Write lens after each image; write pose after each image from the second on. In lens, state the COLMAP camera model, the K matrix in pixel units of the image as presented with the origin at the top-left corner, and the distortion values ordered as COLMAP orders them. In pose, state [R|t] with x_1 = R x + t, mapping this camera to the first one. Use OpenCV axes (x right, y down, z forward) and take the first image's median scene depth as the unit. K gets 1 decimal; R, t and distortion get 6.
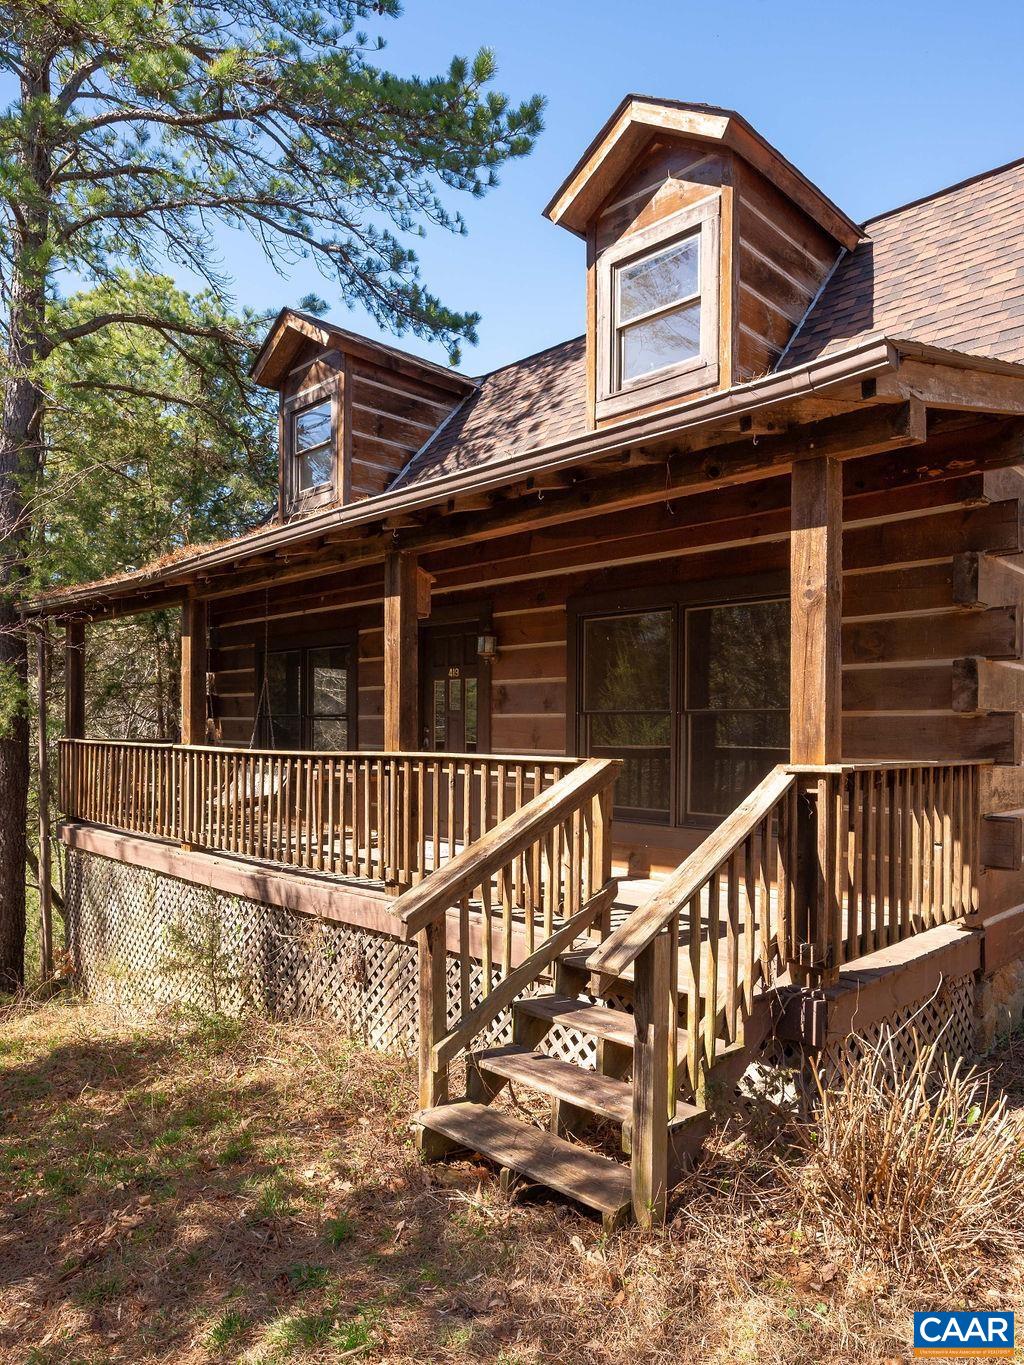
lens RADIAL K [[884.7, 0, 510.5], [0, 884.7, 721.8], [0, 0, 1]] dist [0.006886, 0.002463]
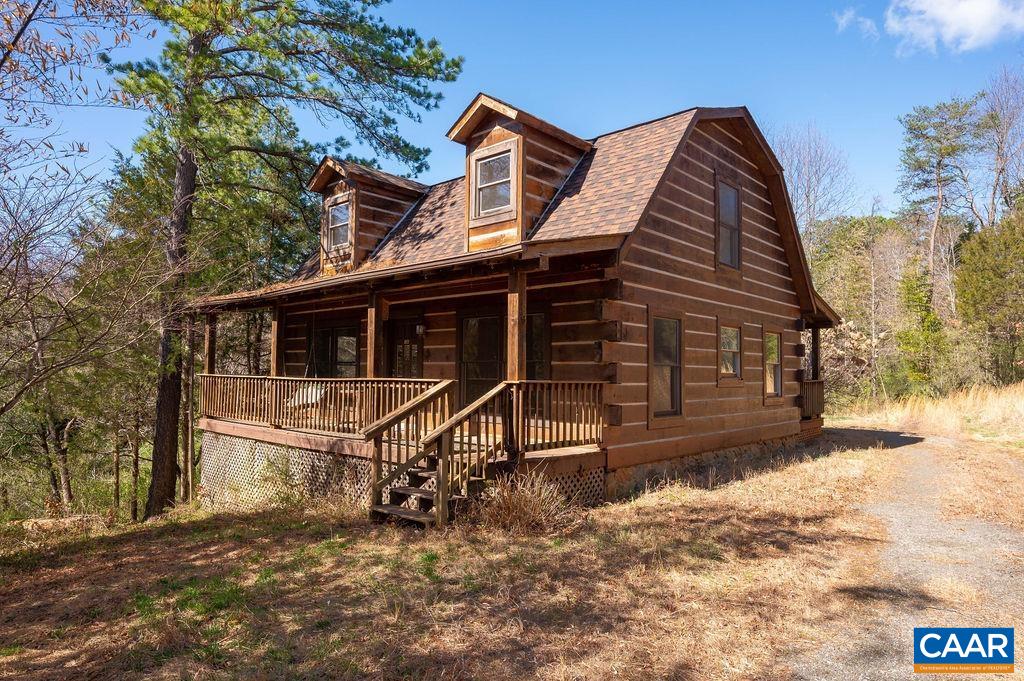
lens RADIAL K [[639.8, 0, 511.7], [0, 639.8, 342.8], [0, 0, 1]] dist [-0.007496, -0.000763]
pose [[0.999067, 0.008909, 0.042264, 0.140179], [-0.007194, 0.999151, -0.040554, 0.006080], [-0.042590, 0.040212, 0.998283, -0.582716]]
